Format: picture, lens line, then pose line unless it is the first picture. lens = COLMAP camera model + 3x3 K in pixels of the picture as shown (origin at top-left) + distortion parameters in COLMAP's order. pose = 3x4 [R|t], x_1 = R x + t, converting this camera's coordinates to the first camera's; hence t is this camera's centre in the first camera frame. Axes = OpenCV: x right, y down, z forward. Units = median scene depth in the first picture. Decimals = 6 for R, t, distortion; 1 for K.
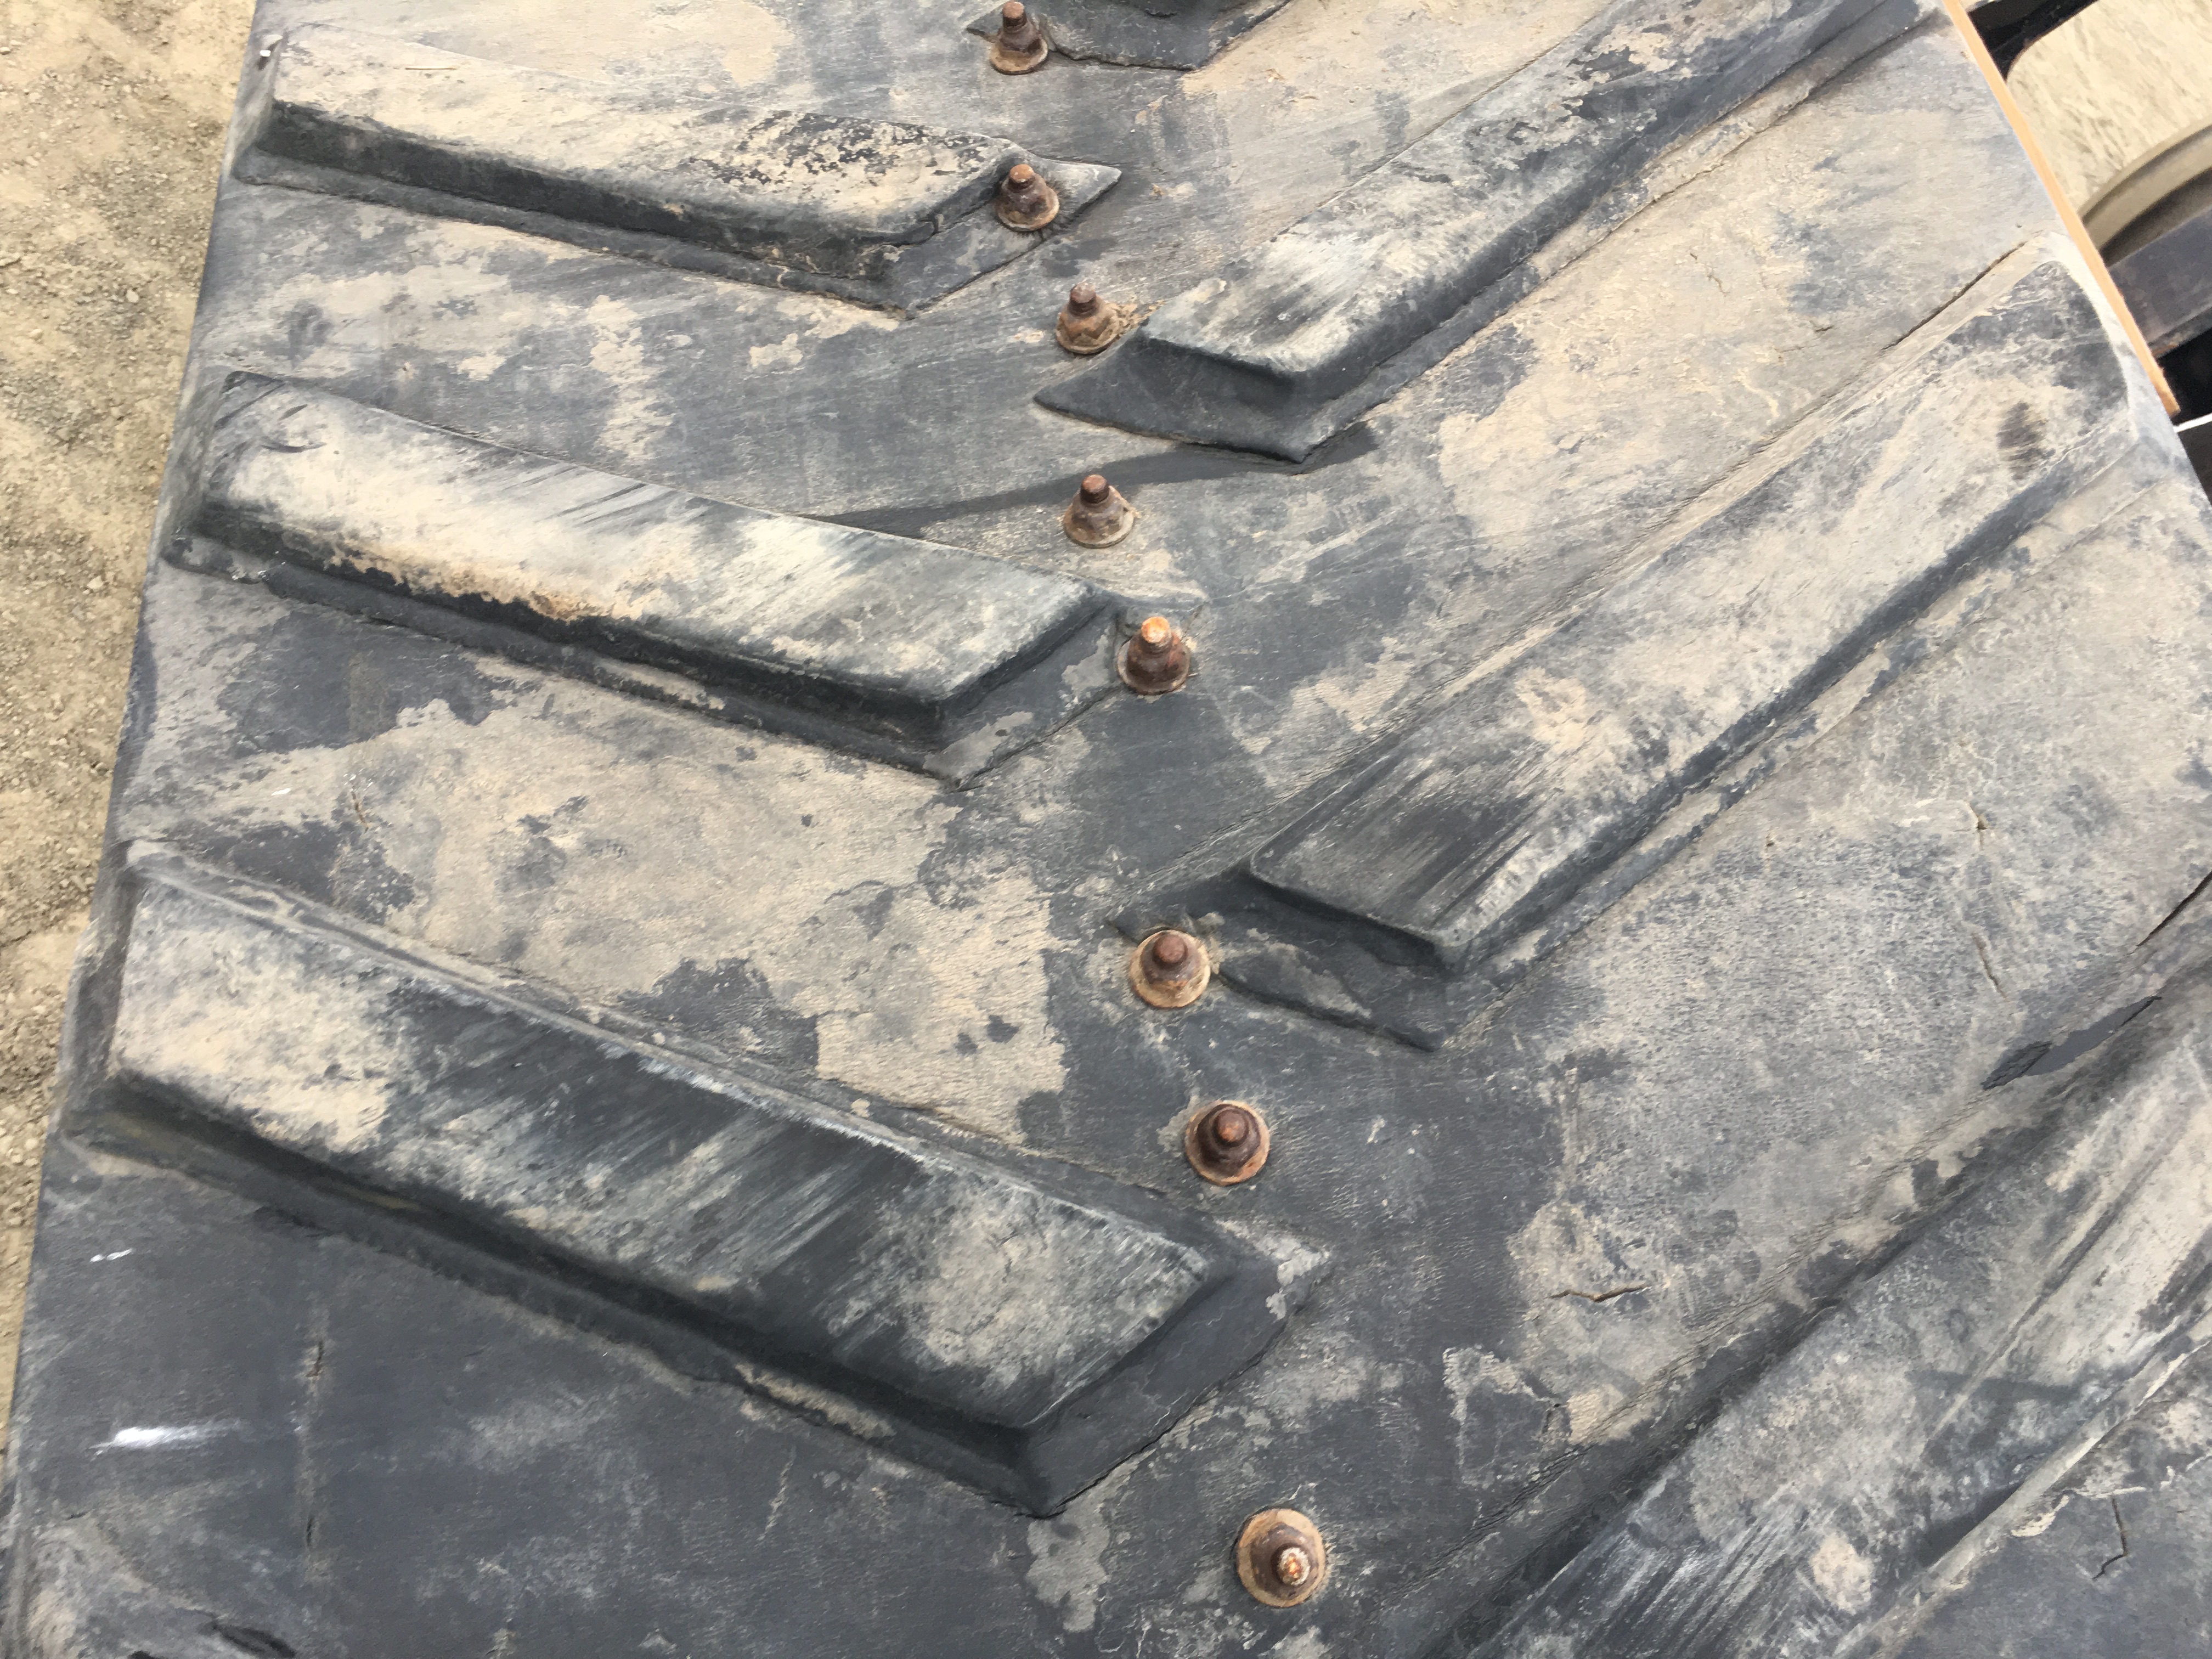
lens RADIAL K [[1821.8, 0, 1118.7], [0, 1821.8, 755.8], [0, 0, 1]] dist [0.080535, -0.109064]
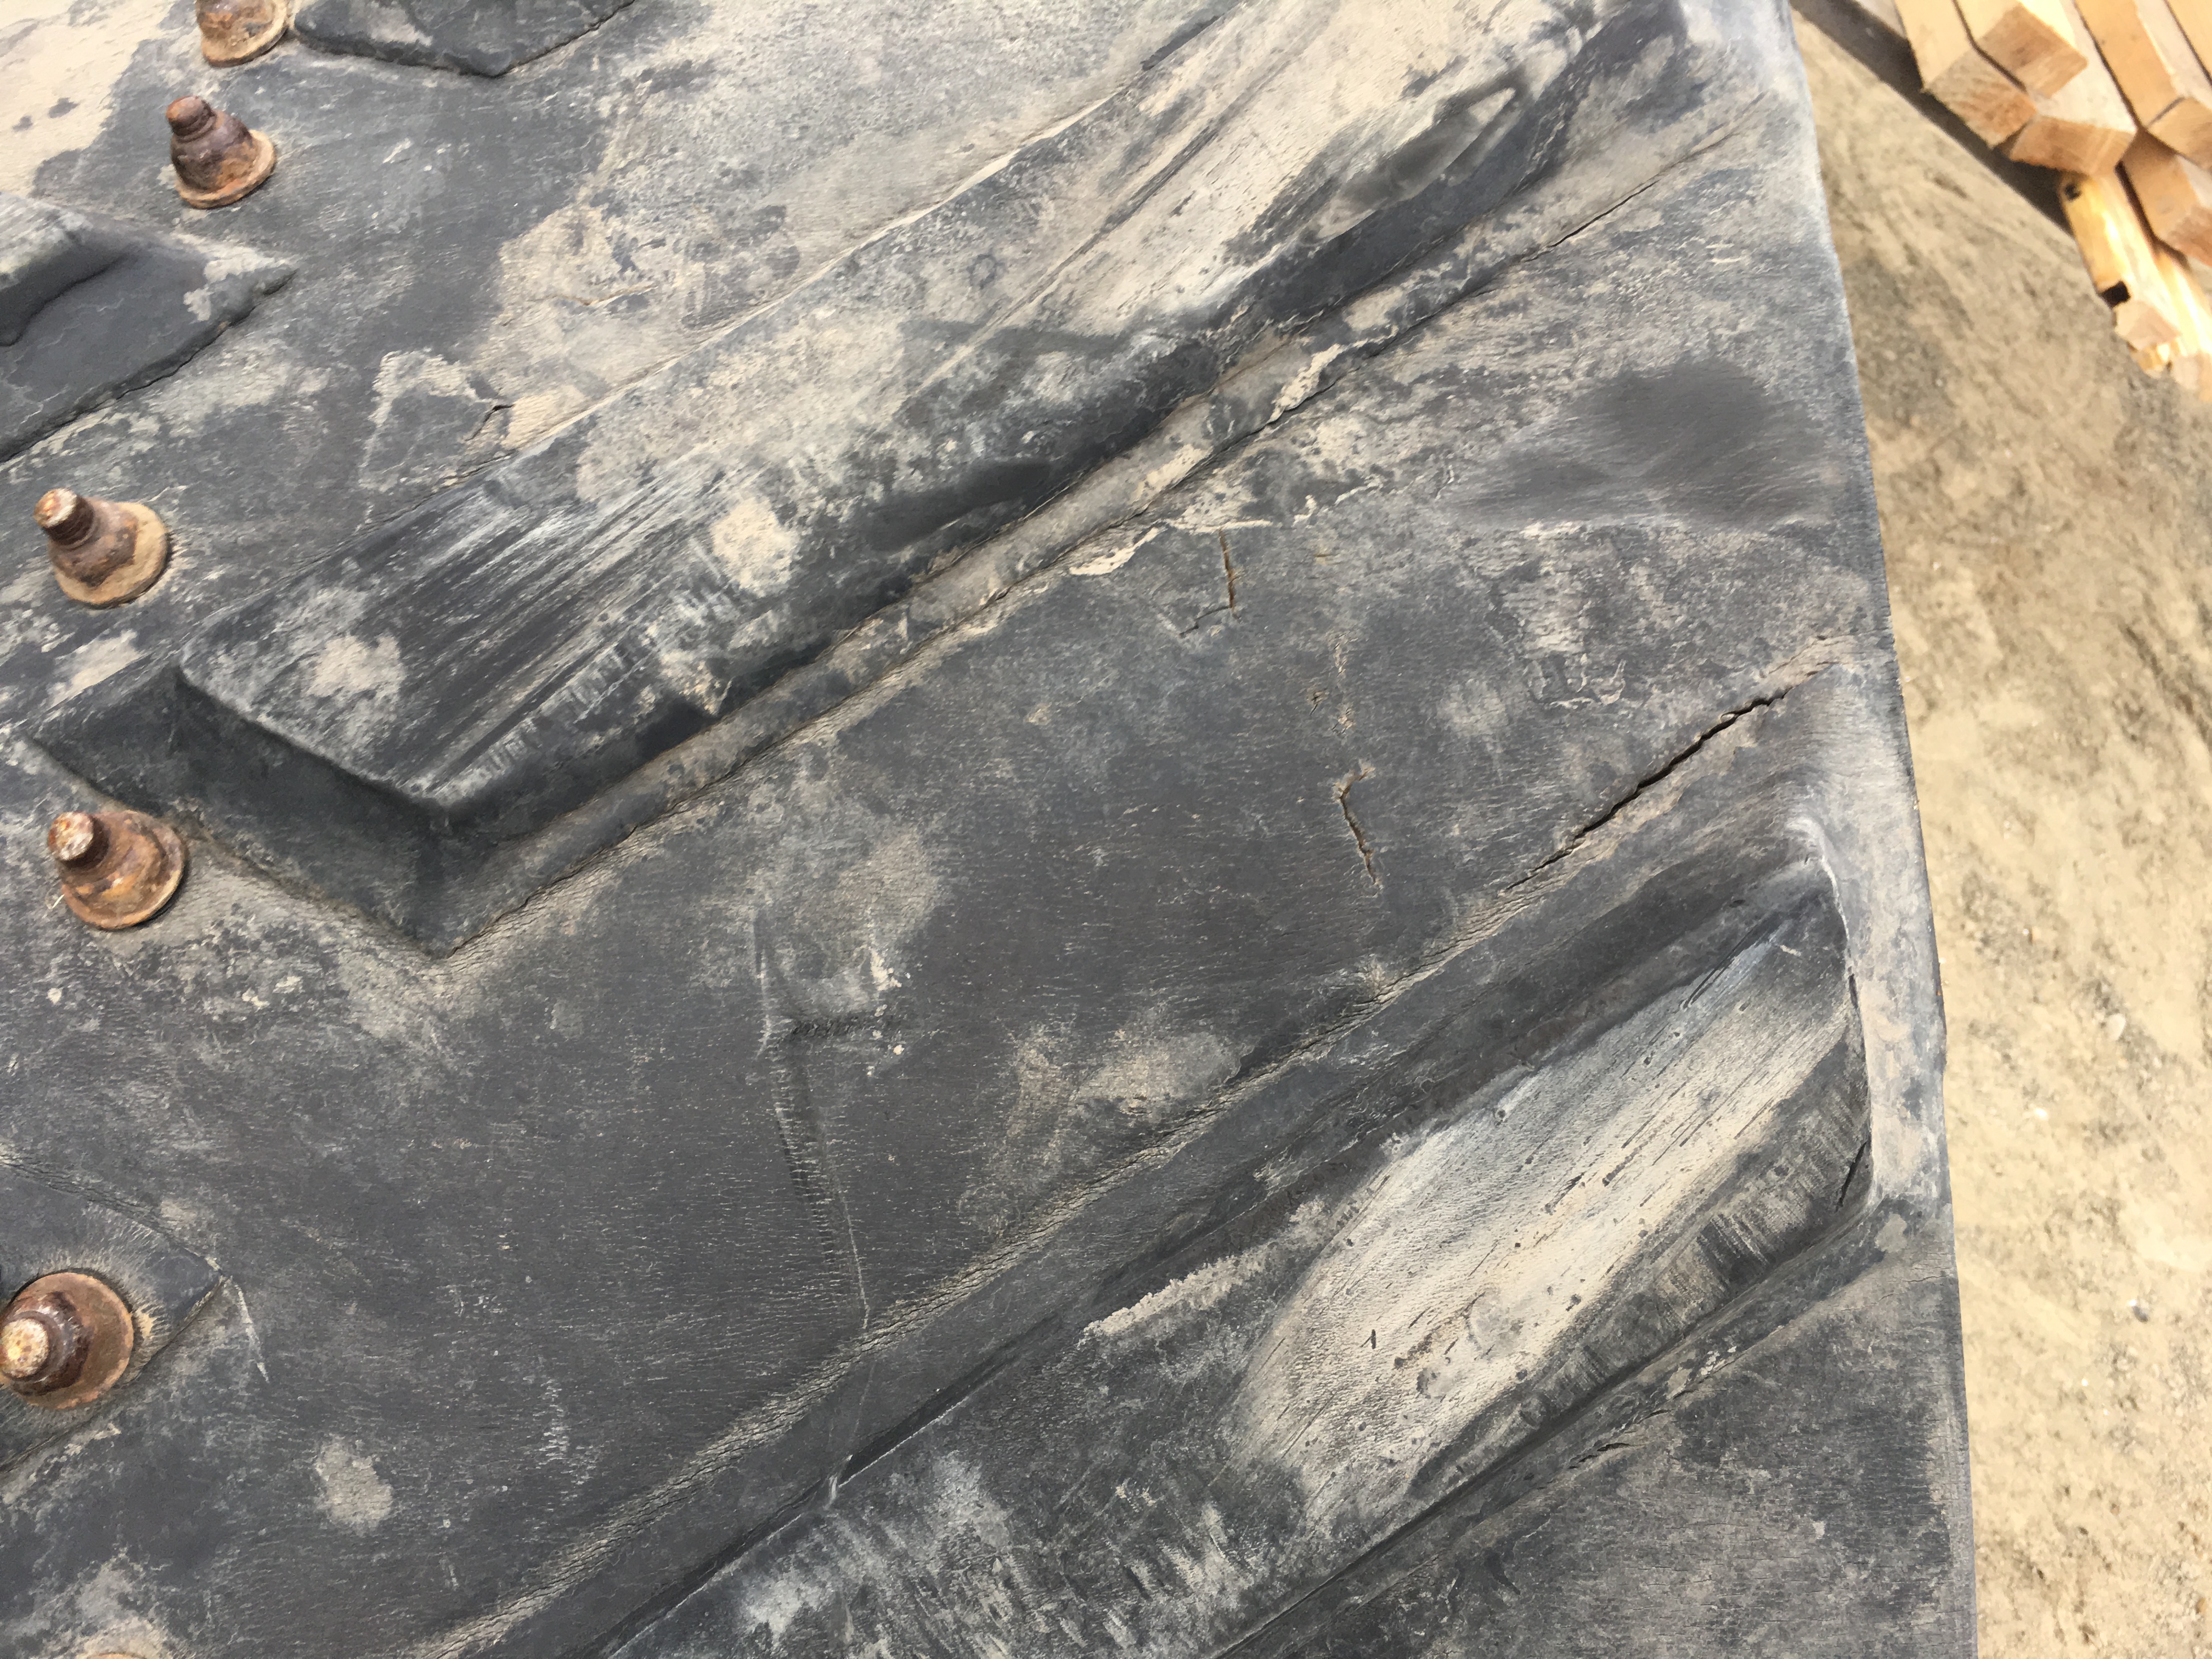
lens RADIAL K [[1821.8, 0, 1118.7], [0, 1821.8, 755.8], [0, 0, 1]] dist [0.080535, -0.109064]
pose [[0.978713, 0.012392, -0.204859, 0.658085], [-0.032113, 0.995127, -0.093221, 0.566356], [0.202706, 0.097815, 0.974342, 0.313897]]
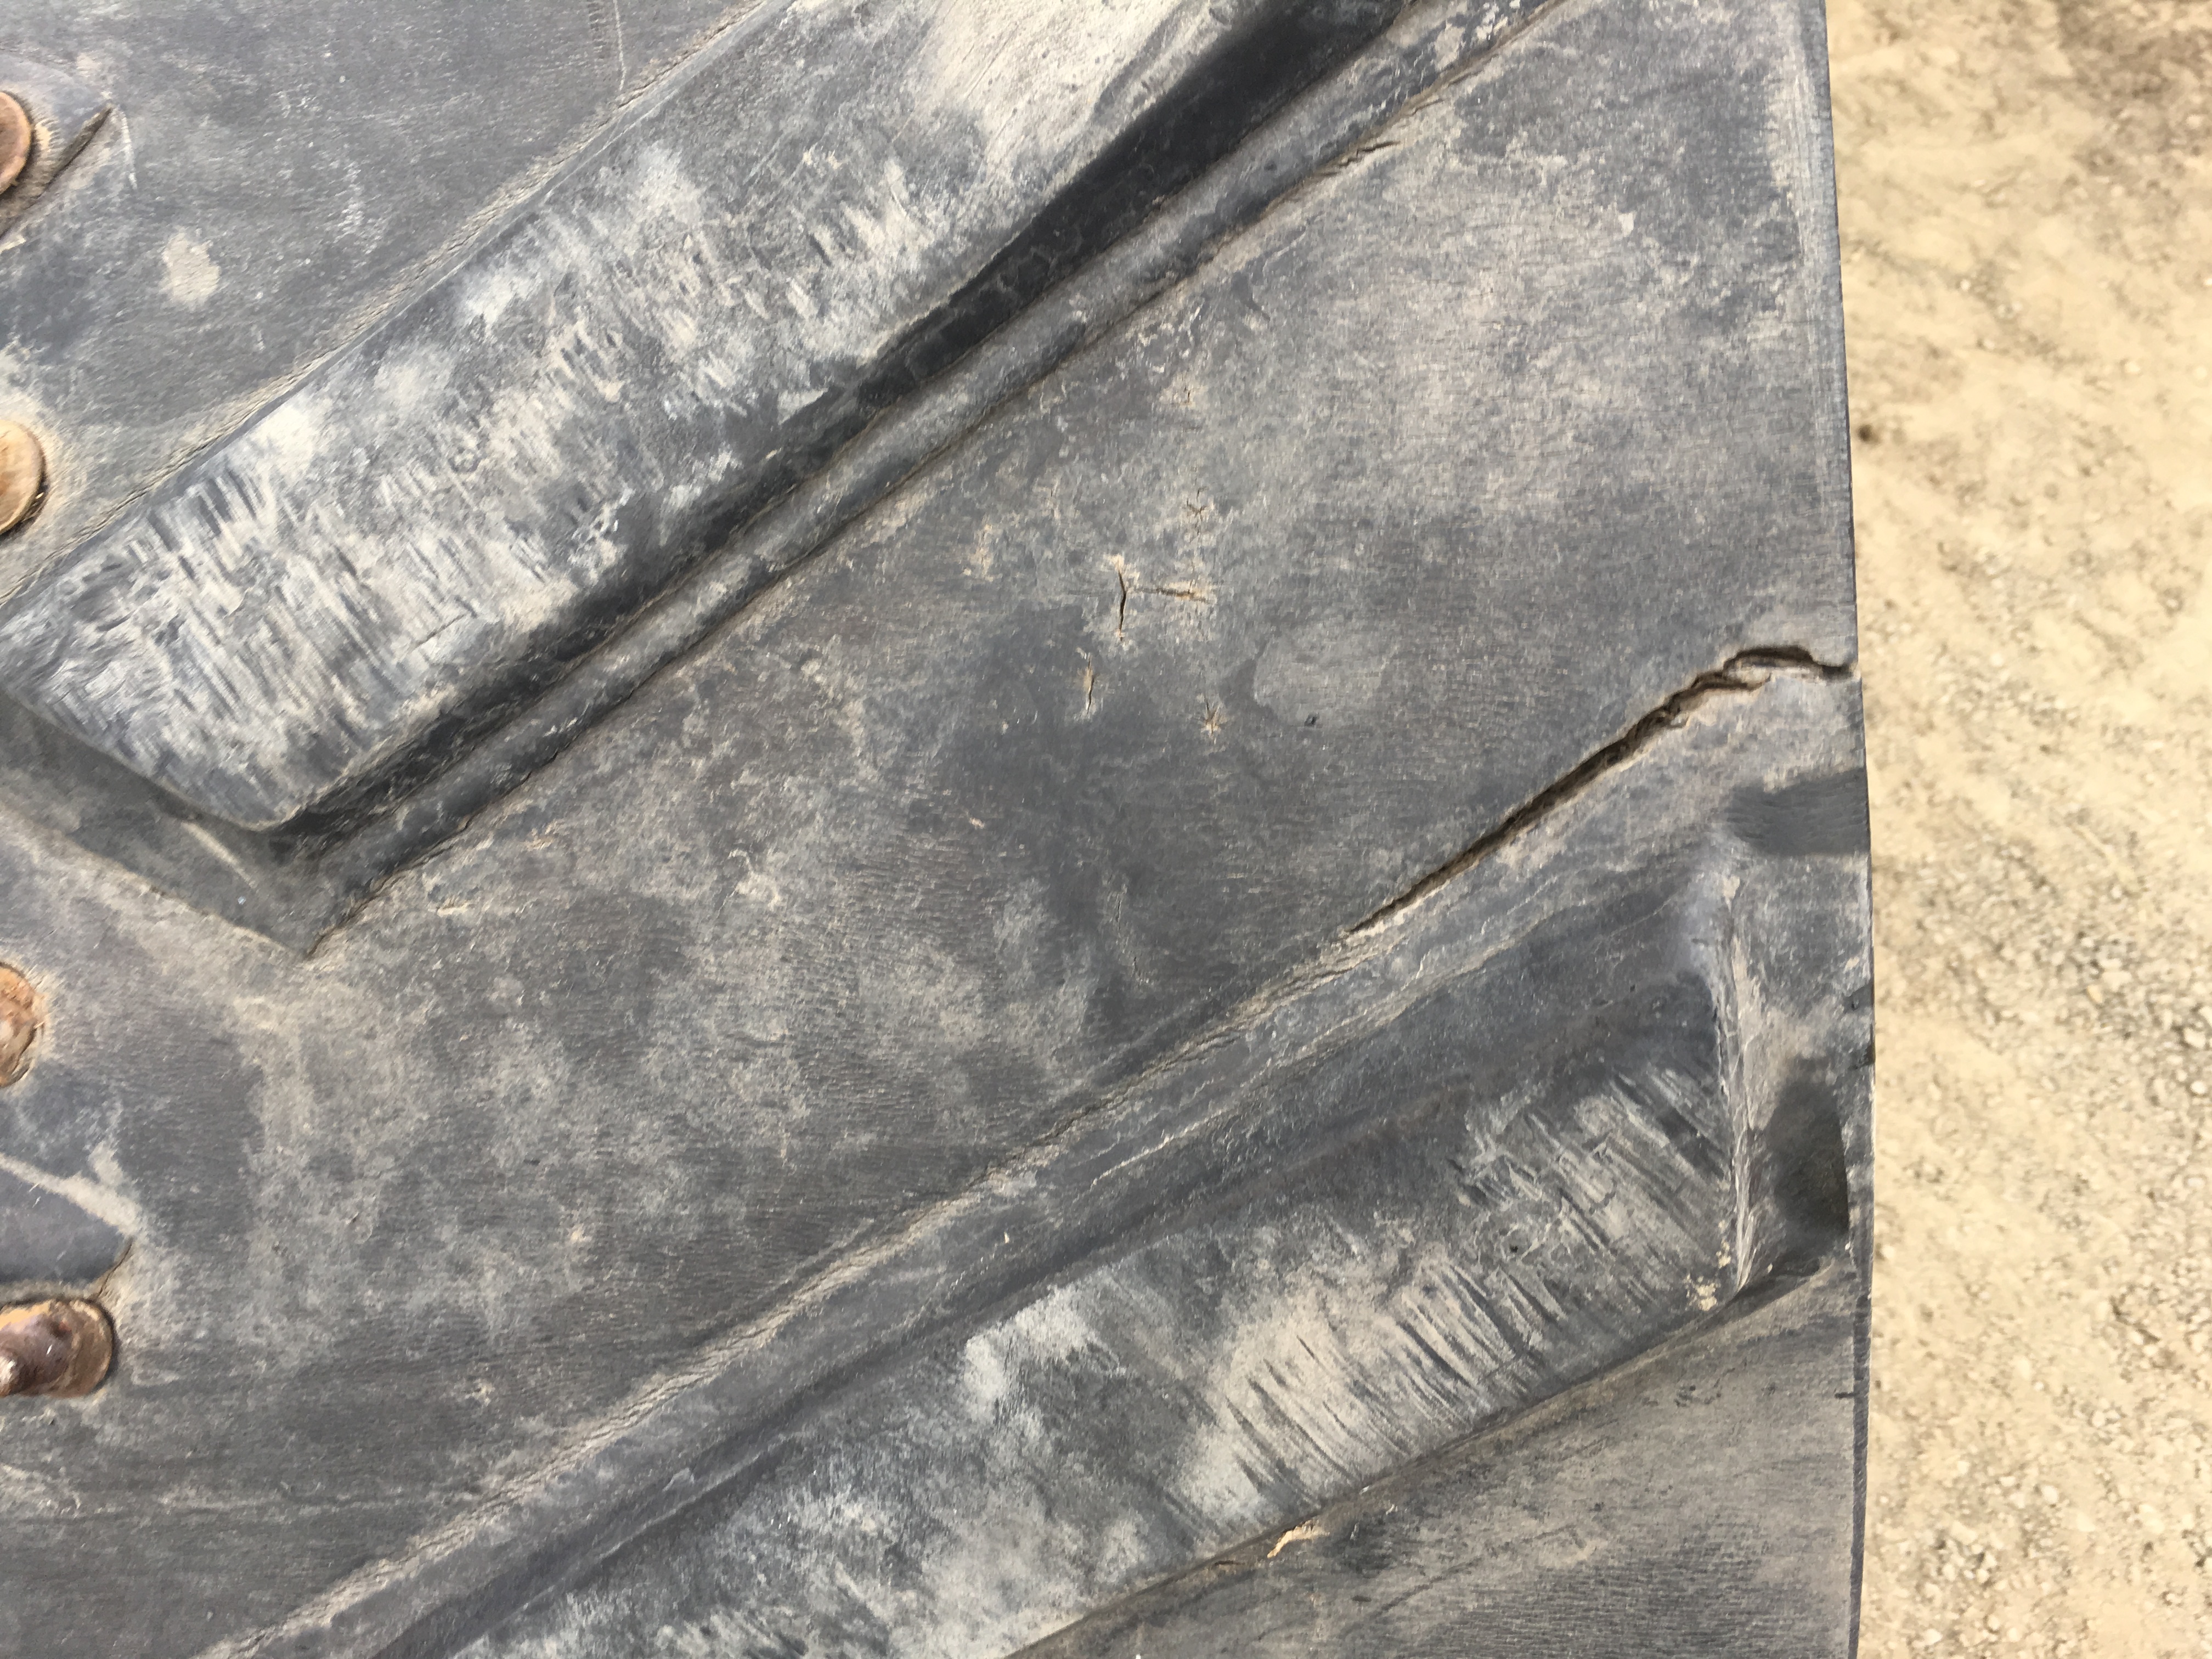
lens RADIAL K [[1873.1, 0, 1179.0], [0, 1873.1, 827.6], [0, 0, 1]] dist [0.069070, -0.083734]
pose [[0.871865, 0.018626, -0.489392, 1.000836], [-0.077191, 0.992013, -0.099763, 1.126519], [0.483625, 0.124757, 0.866339, 0.556998]]
